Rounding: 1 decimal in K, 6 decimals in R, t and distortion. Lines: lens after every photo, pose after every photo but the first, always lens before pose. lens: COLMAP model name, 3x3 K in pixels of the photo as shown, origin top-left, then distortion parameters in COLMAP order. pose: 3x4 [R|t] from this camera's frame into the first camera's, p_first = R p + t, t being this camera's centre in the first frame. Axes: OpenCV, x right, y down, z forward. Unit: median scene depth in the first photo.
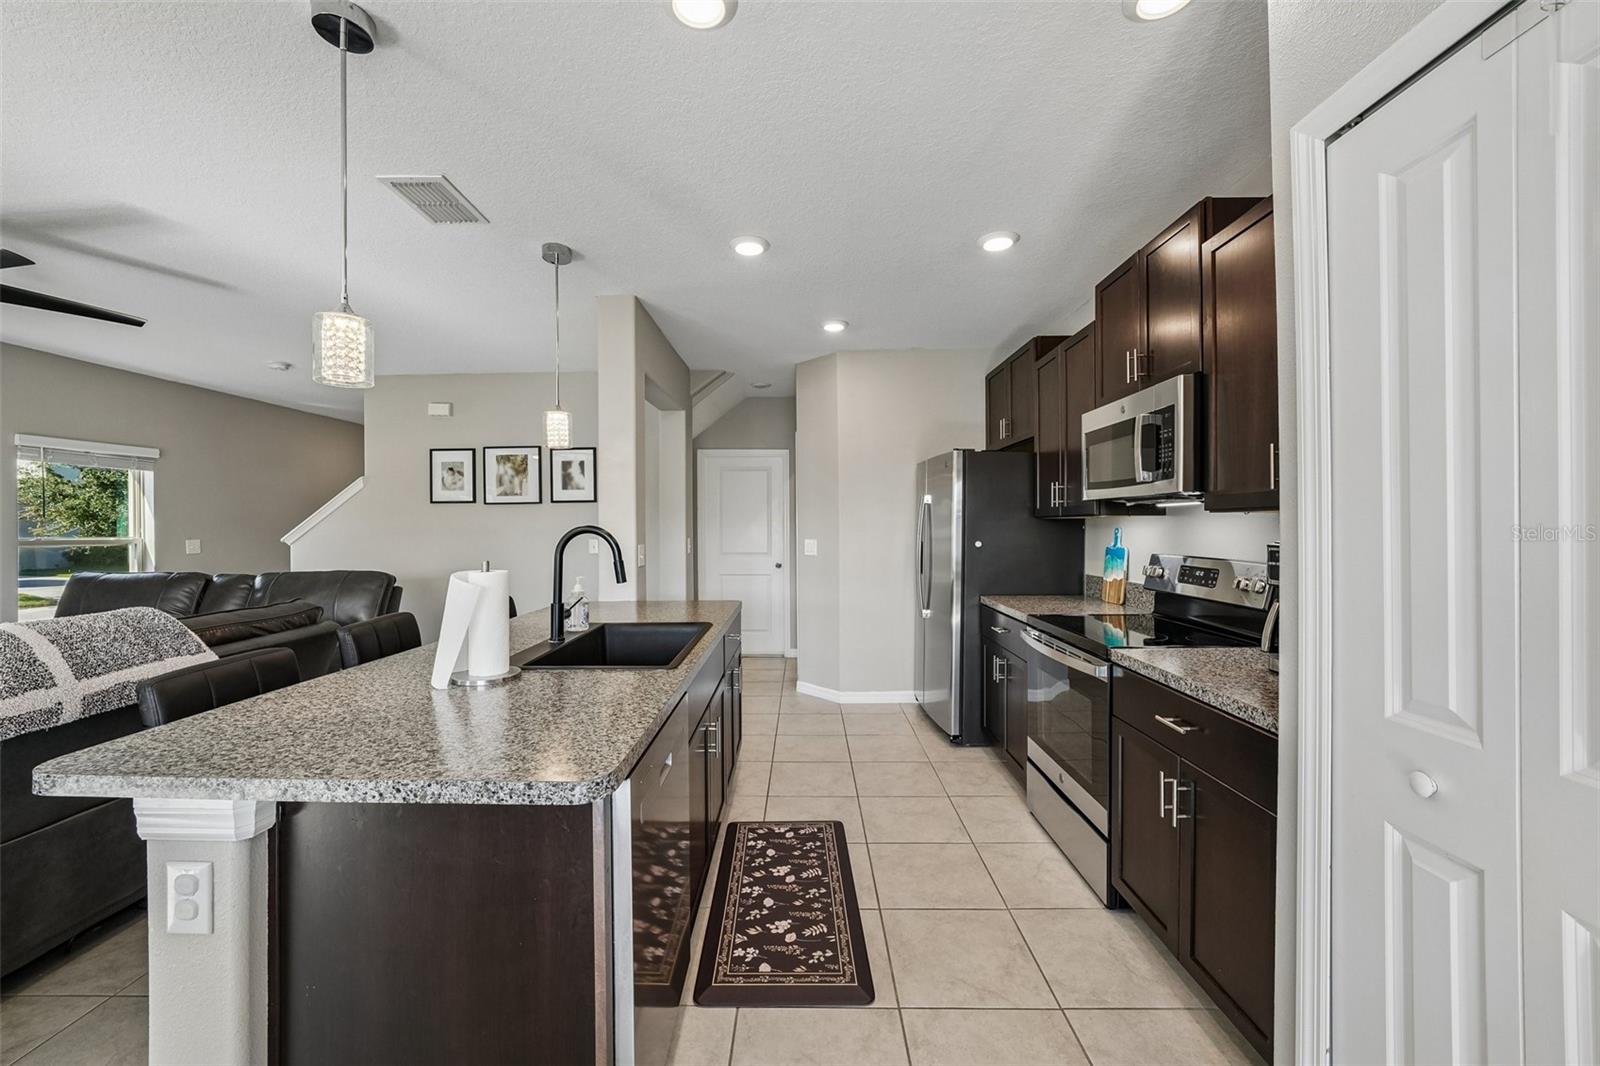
lens RADIAL K [[614.2, 0, 790.8], [0, 614.2, 526.4], [0, 0, 1]] dist [-0.018681, 0.003361]
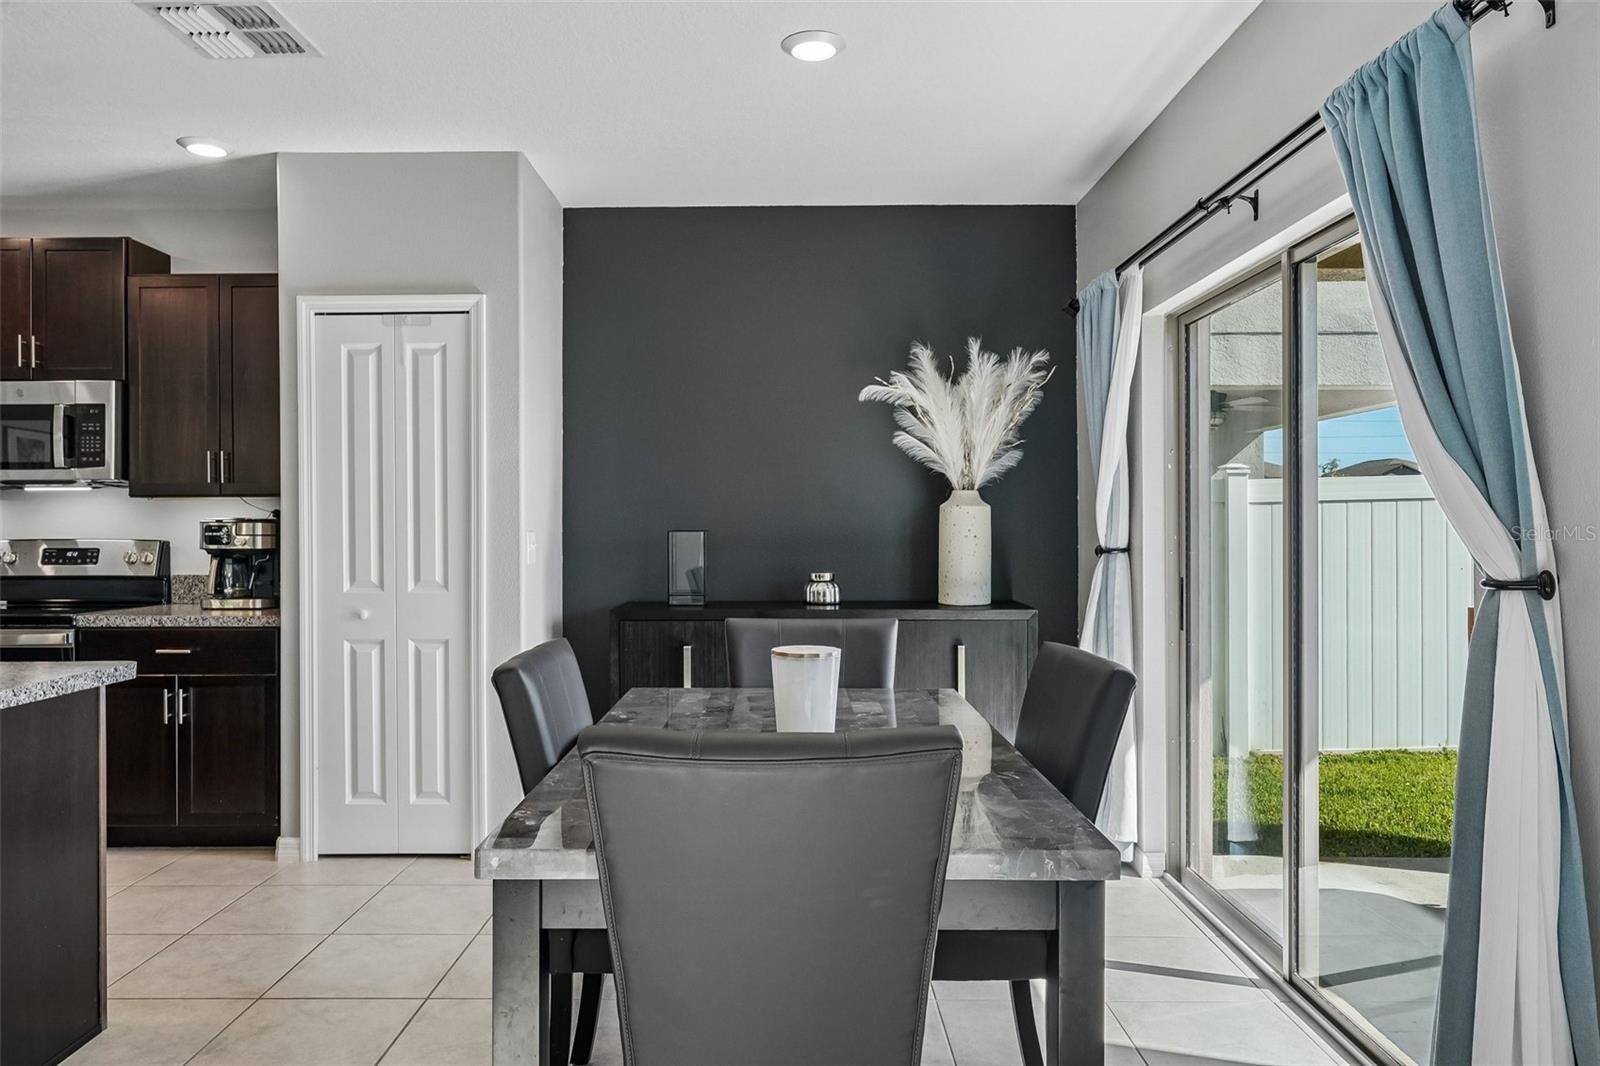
lens RADIAL K [[1086.4, 0, 798.5], [0, 1086.4, 522.4], [0, 0, 1]] dist [-0.008455, 0.010110]
pose [[-0.019410, 0.006683, 0.999789, -1.275085], [0.004153, 0.999970, -0.006604, 0.039471], [-0.999803, 0.004024, -0.019437, -0.245945]]
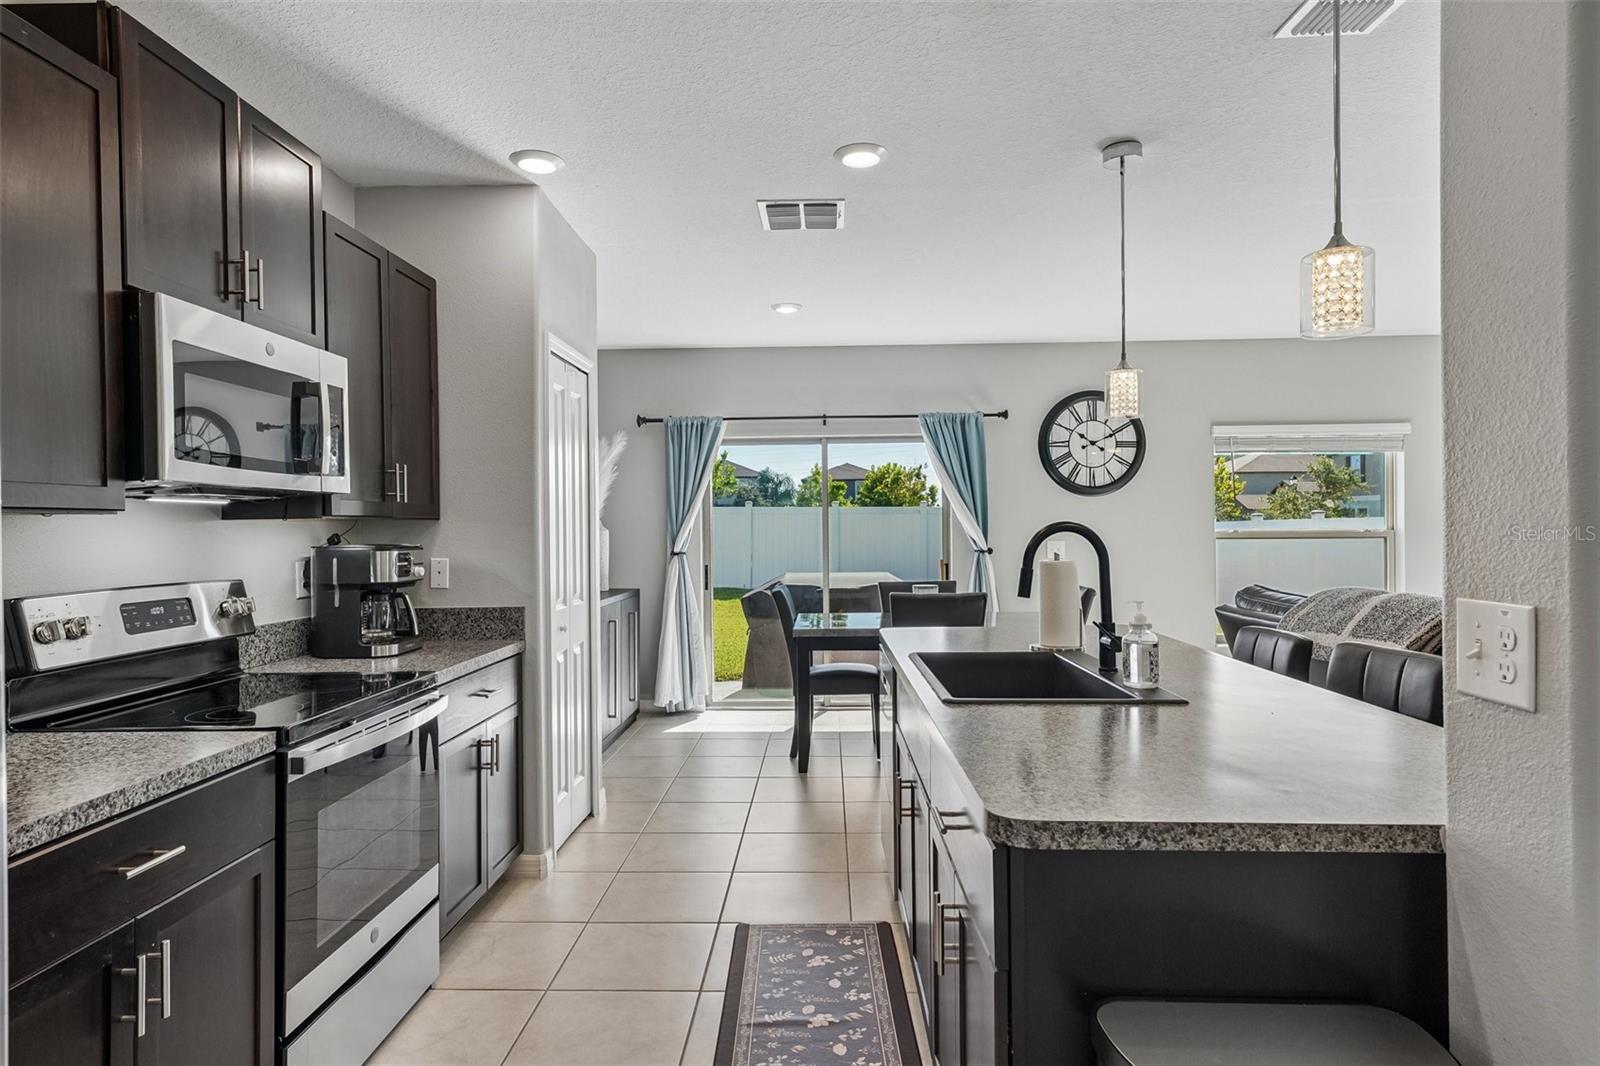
lens RADIAL K [[894.3, 0, 792.3], [0, 894.3, 528.1], [0, 0, 1]] dist [0.019330, 0.003415]
pose [[-0.999816, 0.015343, 0.011481, -0.002263], [0.015359, 0.999881, 0.001332, -0.000170], [-0.011459, 0.001508, -0.999933, 1.944659]]
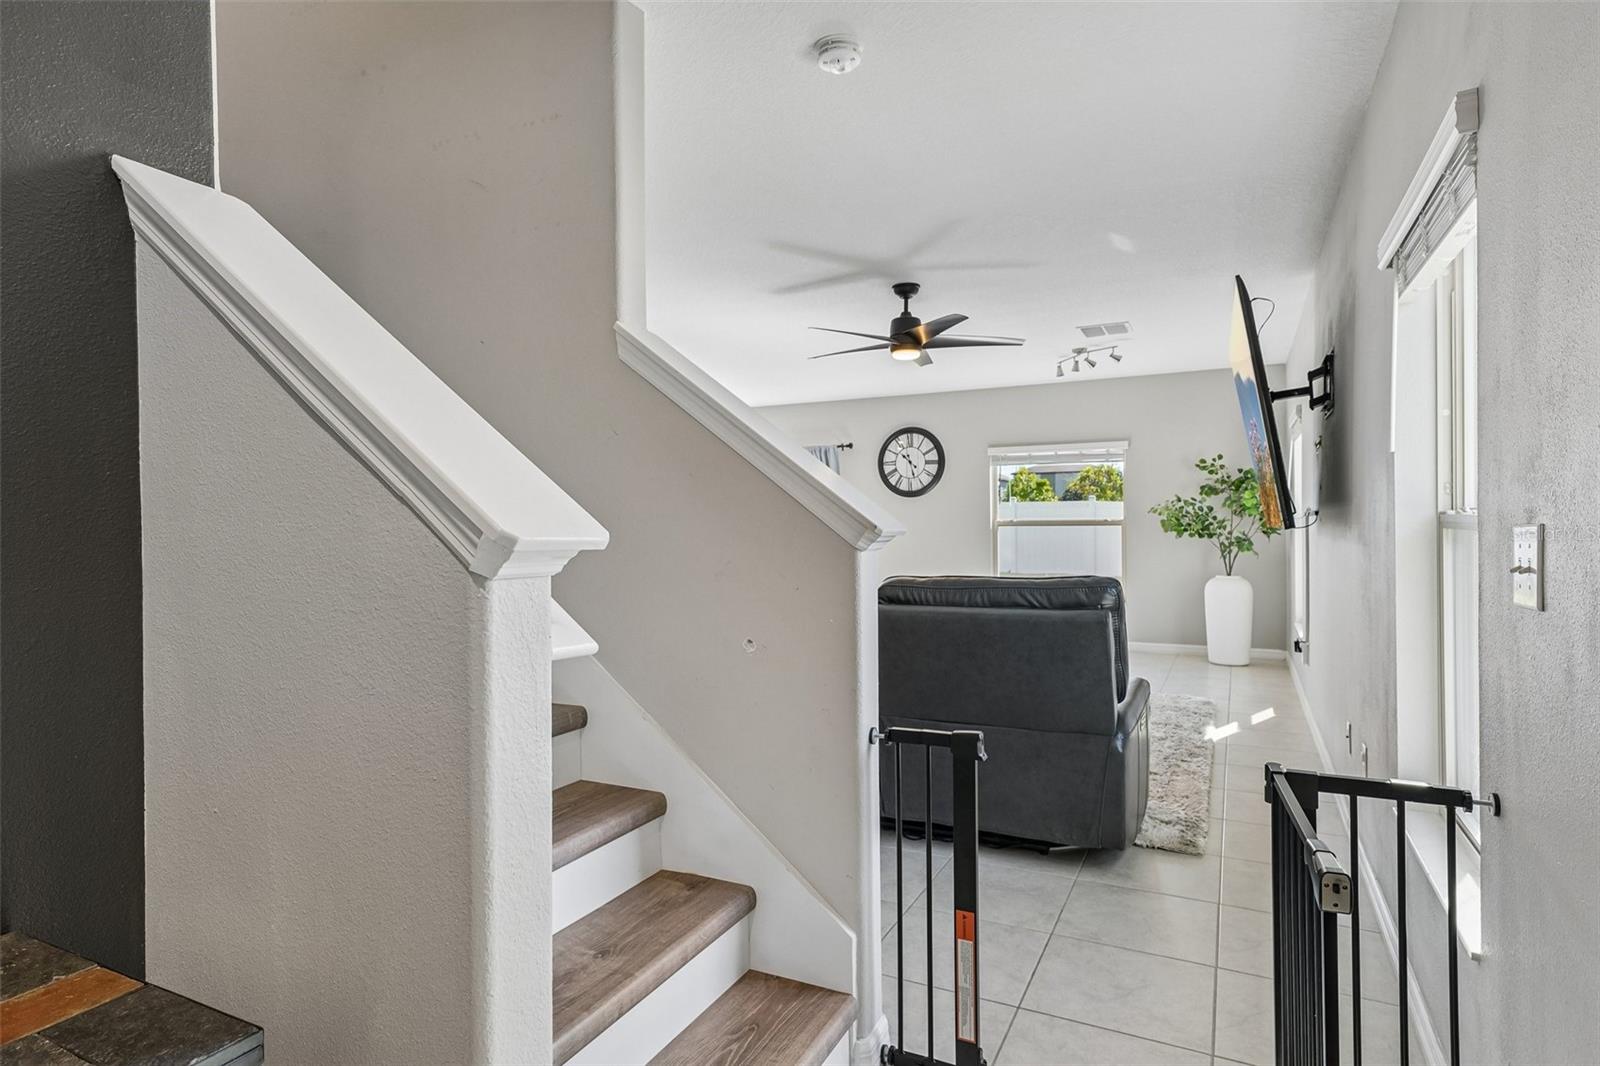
lens RADIAL K [[864.3, 0, 806.4], [0, 864.3, 528.3], [0, 0, 1]] dist [0.016334, -0.007300]
pose [[-0.908016, 0.014144, 0.418697, -2.059806], [0.016570, 0.999860, 0.002160, 0.041675], [-0.418608, 0.008899, -0.908123, 2.942019]]
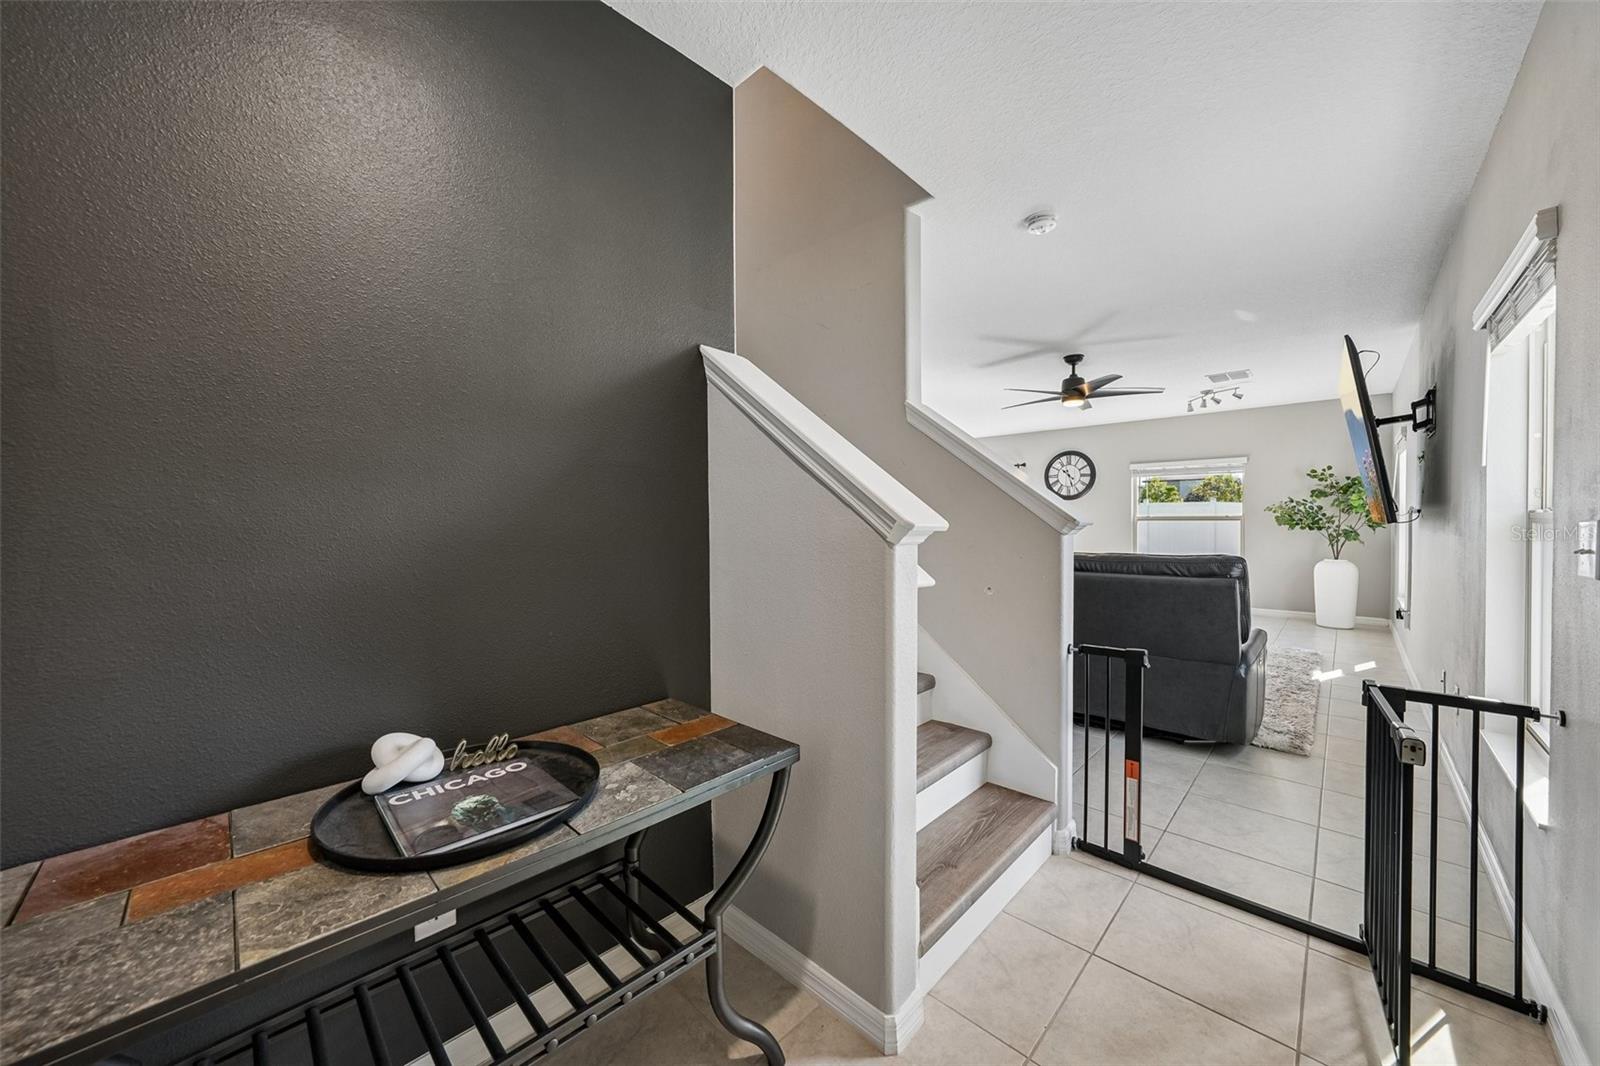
lens RADIAL K [[573.7, 0, 802.7], [0, 573.7, 528.8], [0, 0, 1]] dist [-0.019562, 0.003839]
pose [[-0.741587, 0.001714, 0.670854, -2.055363], [0.012321, 0.999863, 0.011065, 0.041630], [-0.670743, 0.016472, -0.741507, 3.094389]]
